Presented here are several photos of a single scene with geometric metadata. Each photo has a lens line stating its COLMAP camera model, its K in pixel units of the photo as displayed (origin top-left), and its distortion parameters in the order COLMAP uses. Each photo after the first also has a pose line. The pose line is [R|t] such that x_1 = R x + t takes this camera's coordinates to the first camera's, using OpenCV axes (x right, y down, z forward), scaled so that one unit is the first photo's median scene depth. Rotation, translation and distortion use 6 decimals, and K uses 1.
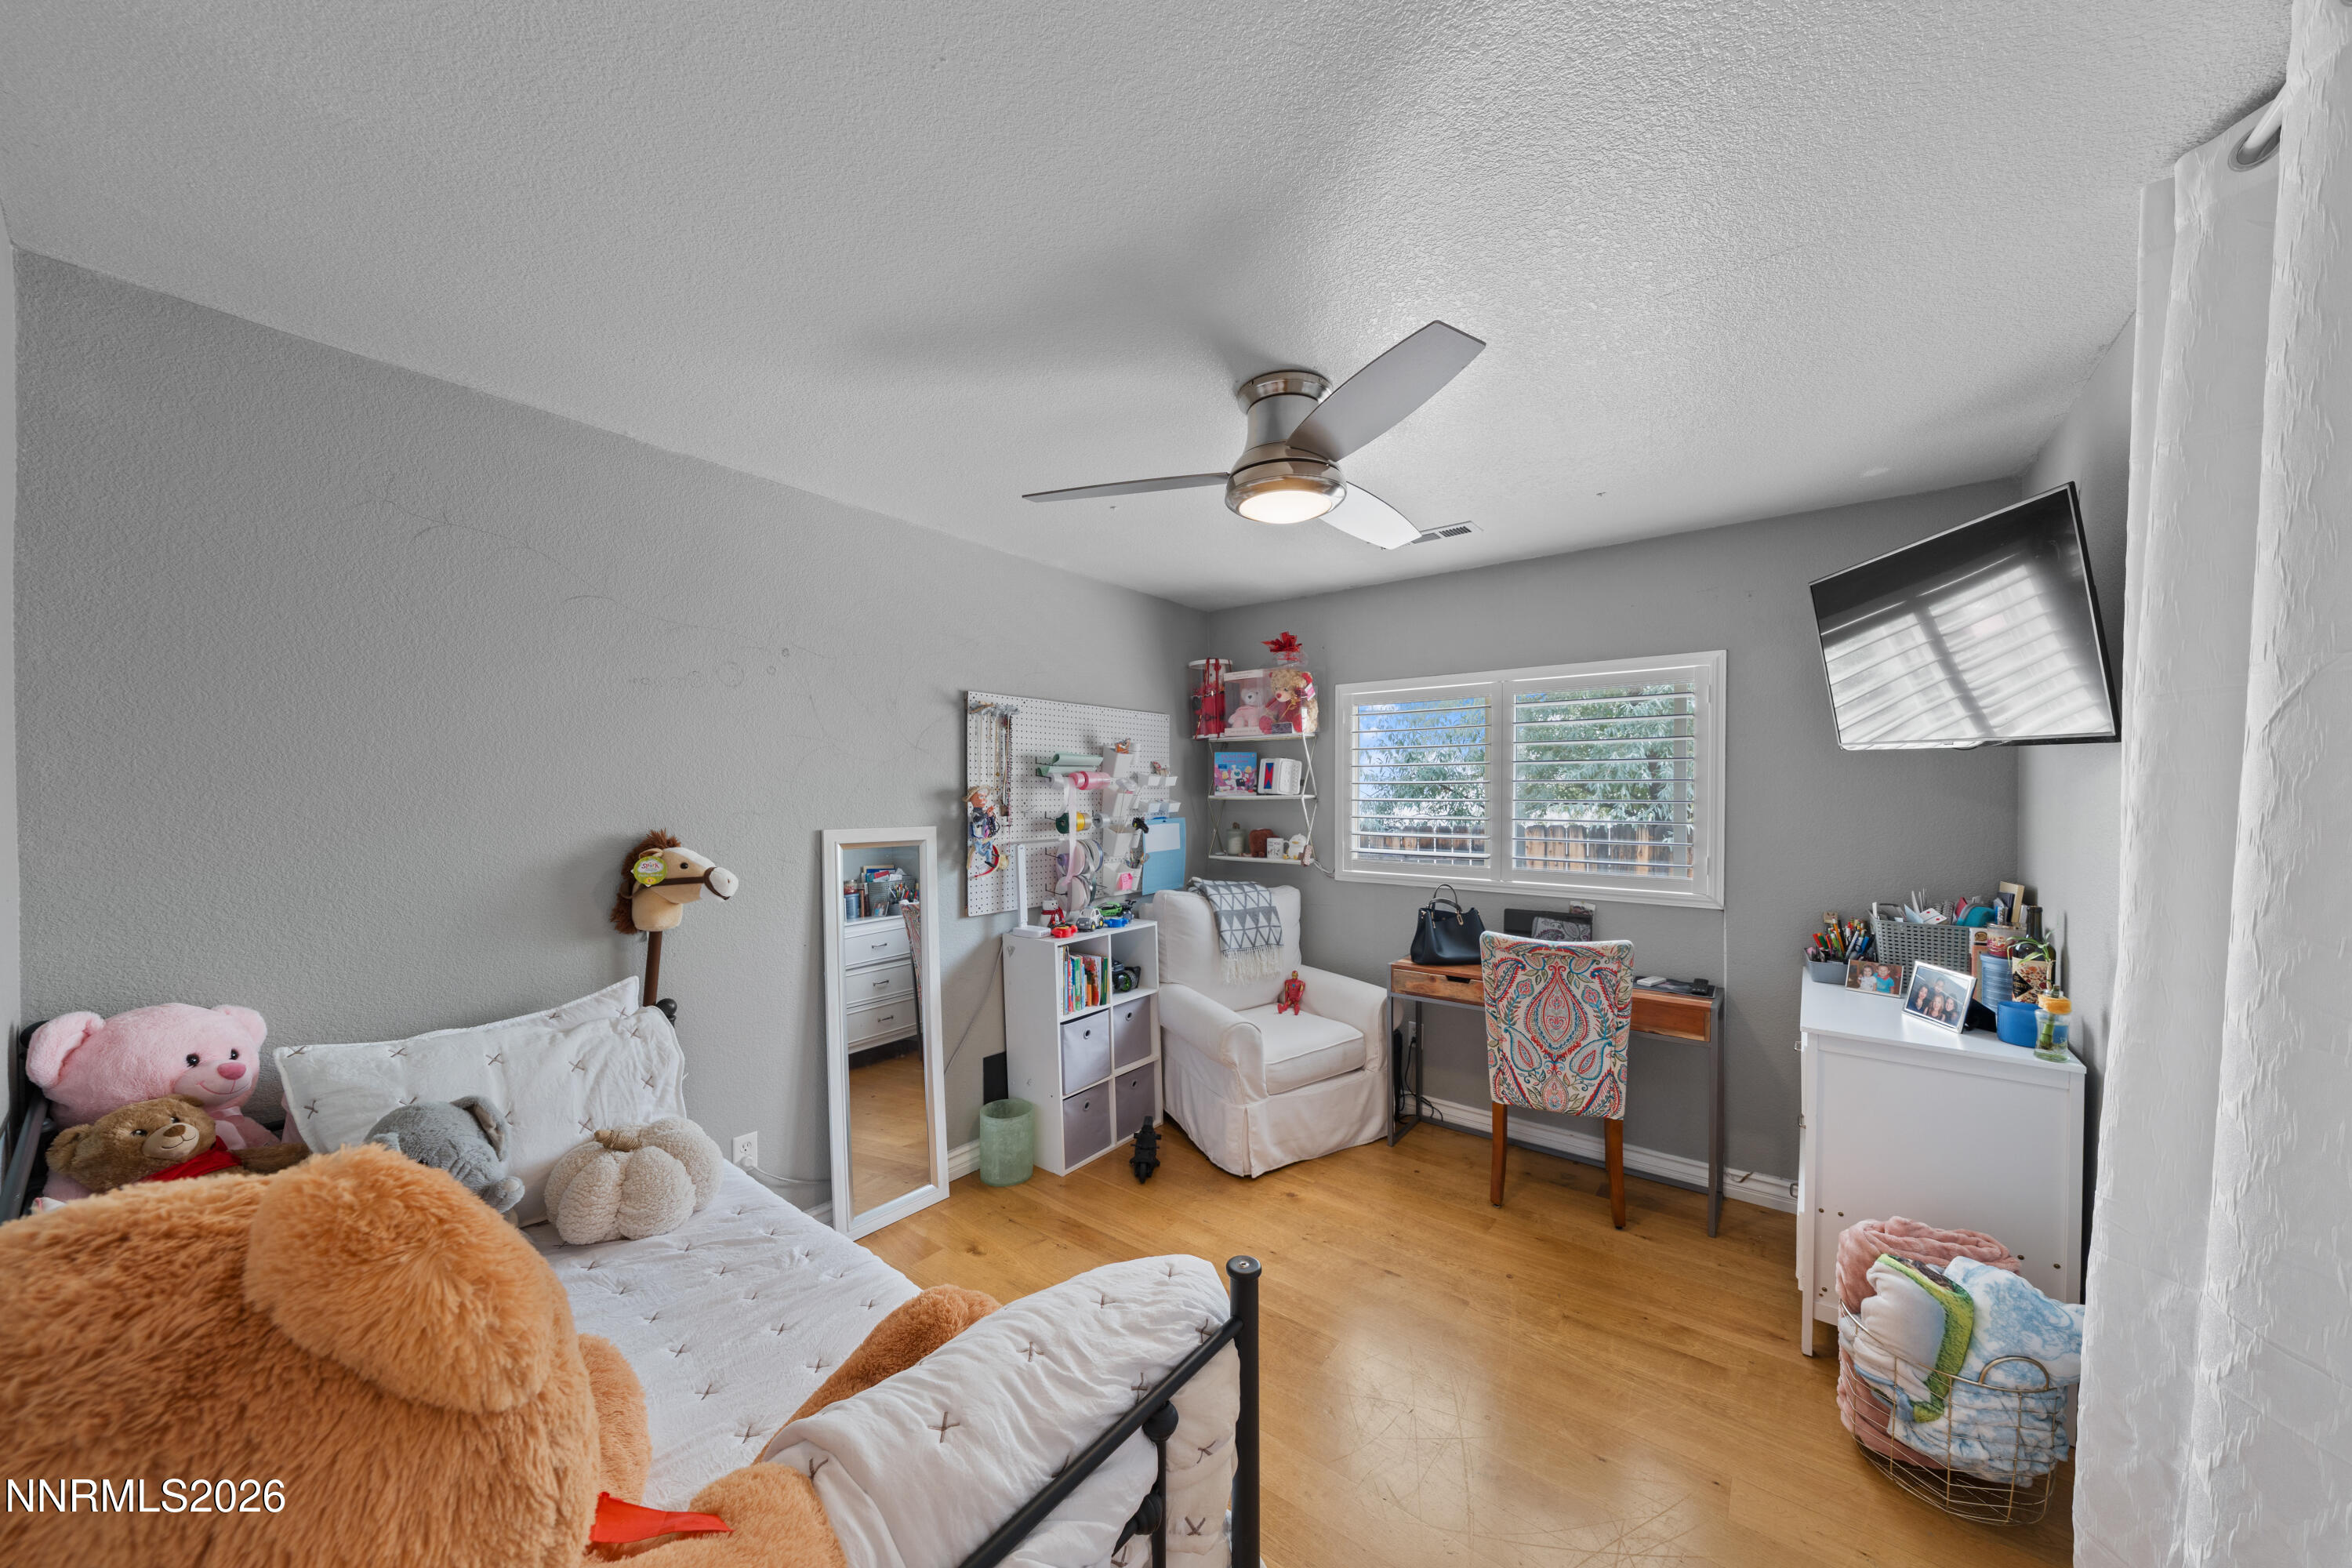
lens RADIAL K [[802.8, 0, 1176.3], [0, 802.8, 778.1], [0, 0, 1]] dist [-0.000297, -0.000041]
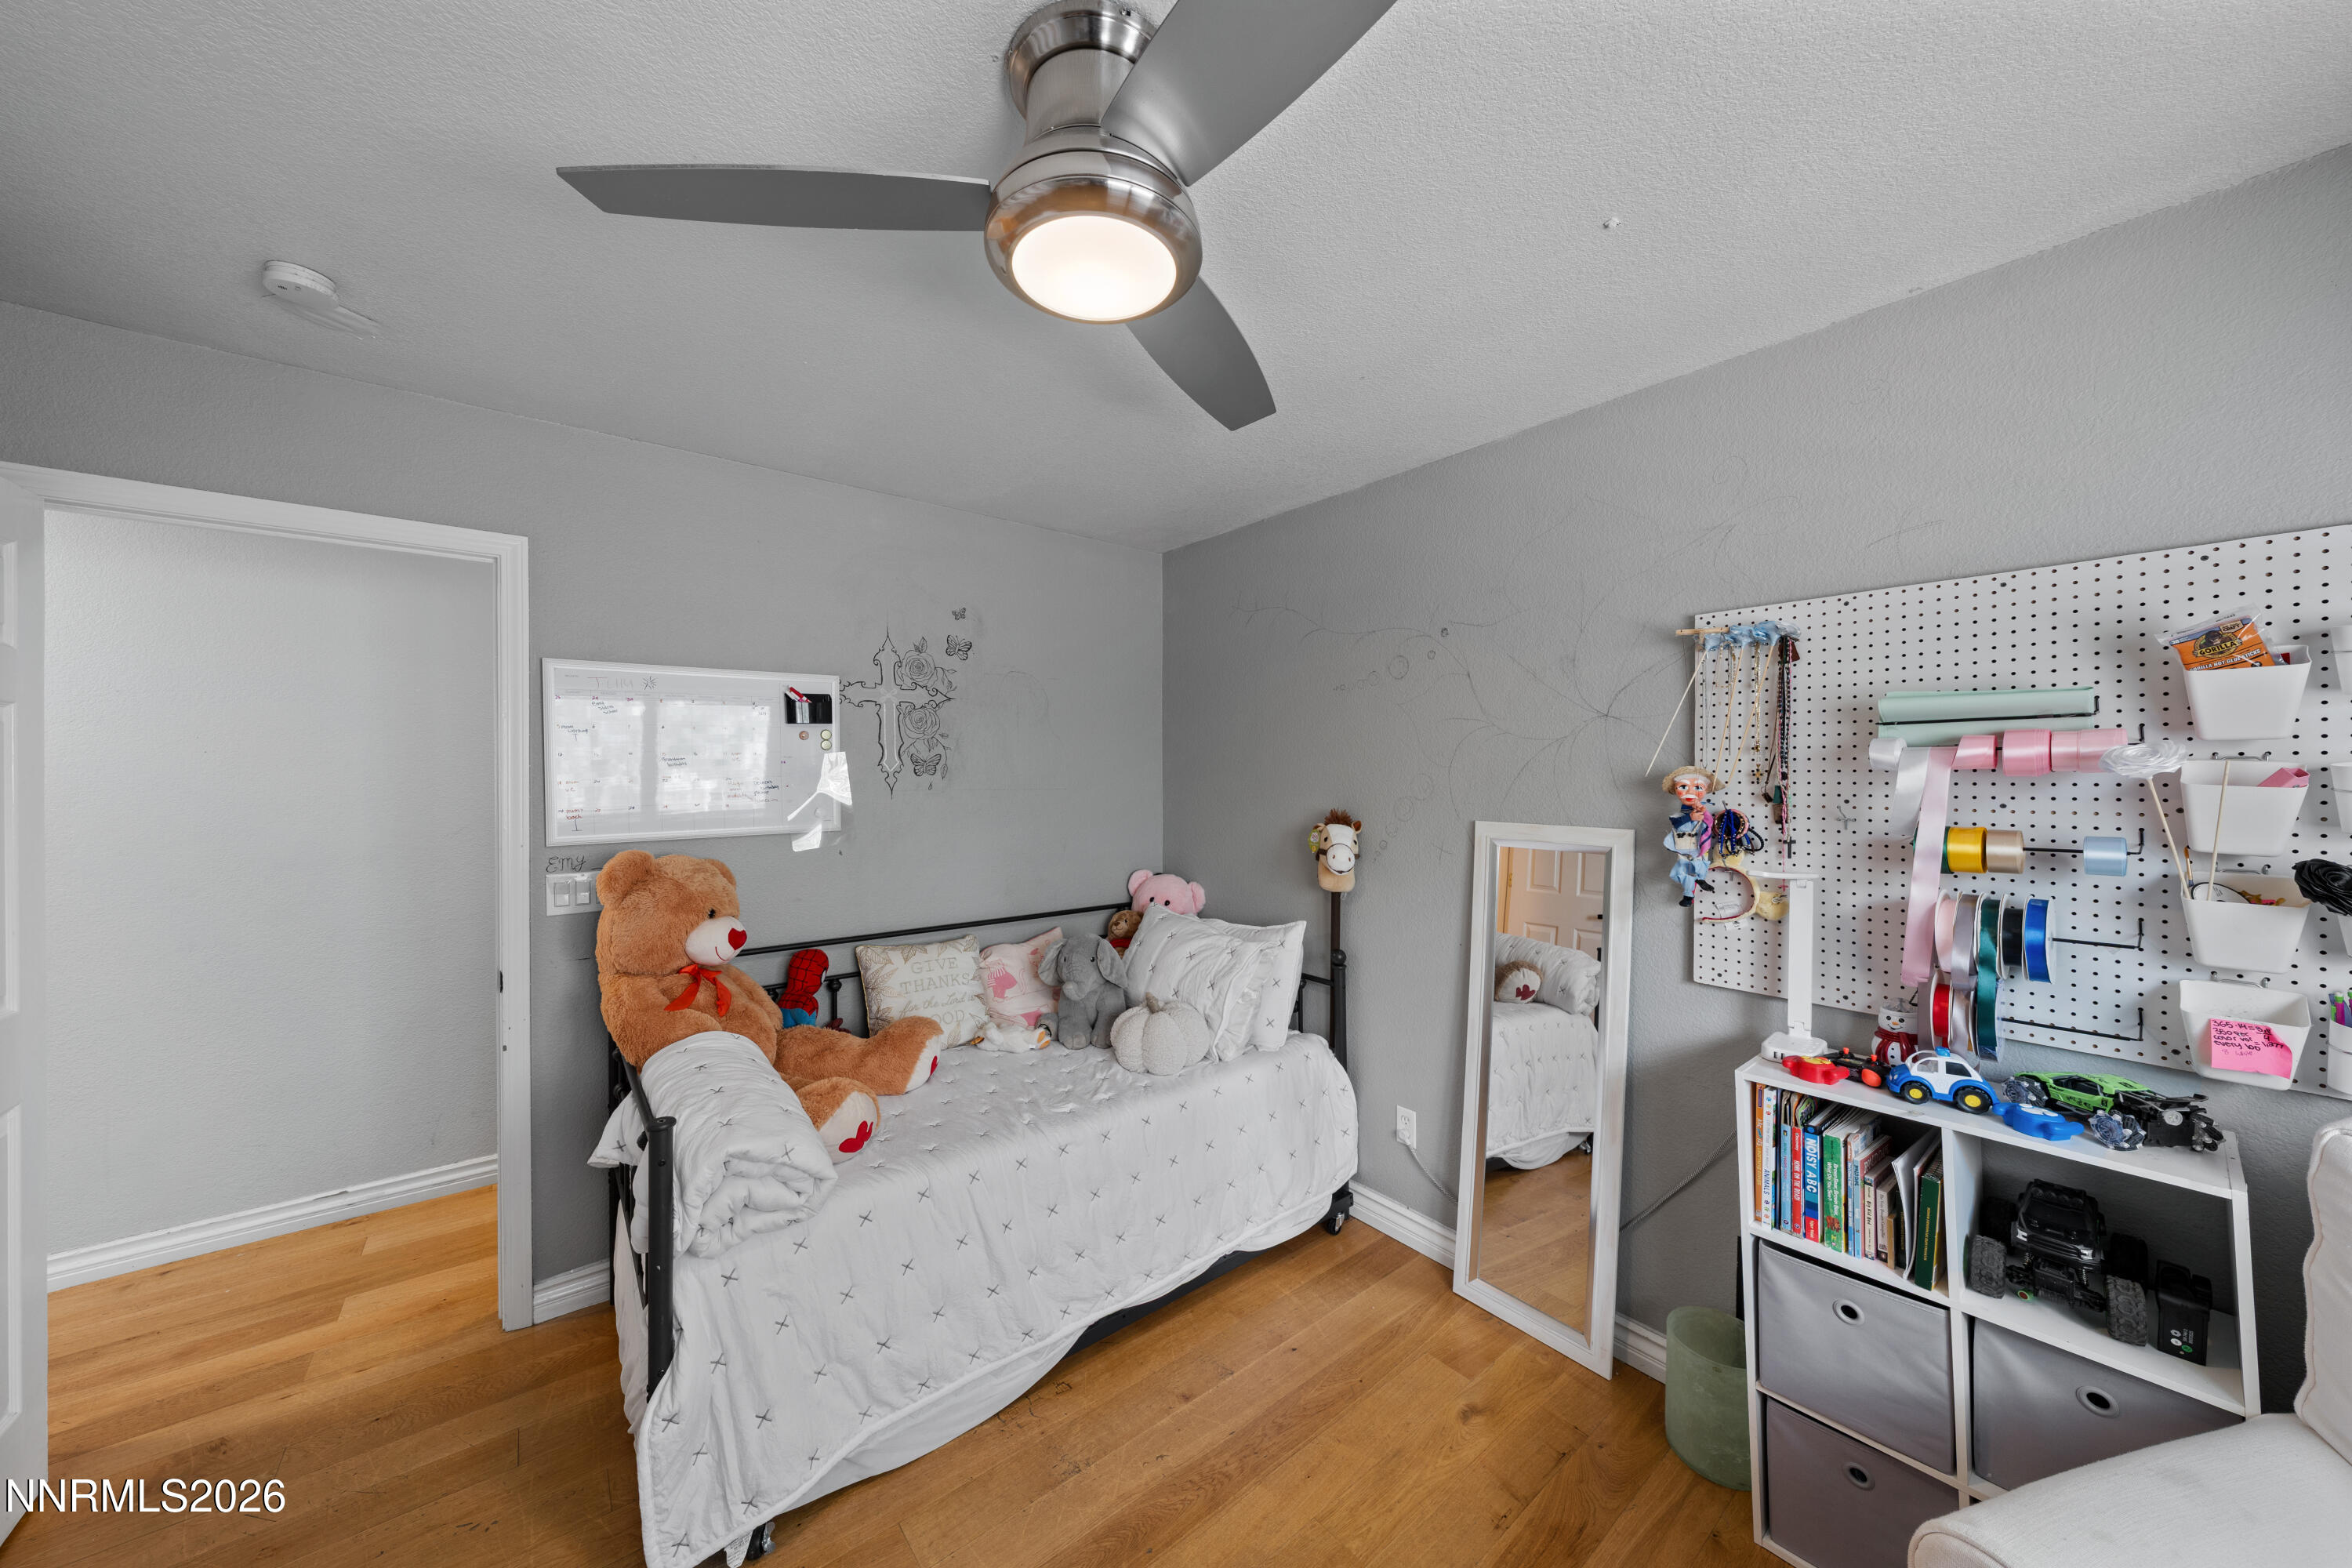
lens RADIAL K [[802.8, 0, 1173.6], [0, 802.8, 784.7], [0, 0, 1]] dist [-0.000297, -0.000041]
pose [[-0.224558, 0.008684, -0.974422, 0.426178], [0.016192, 0.999855, 0.005179, 0.011352], [0.974326, -0.014615, -0.224666, 0.751514]]
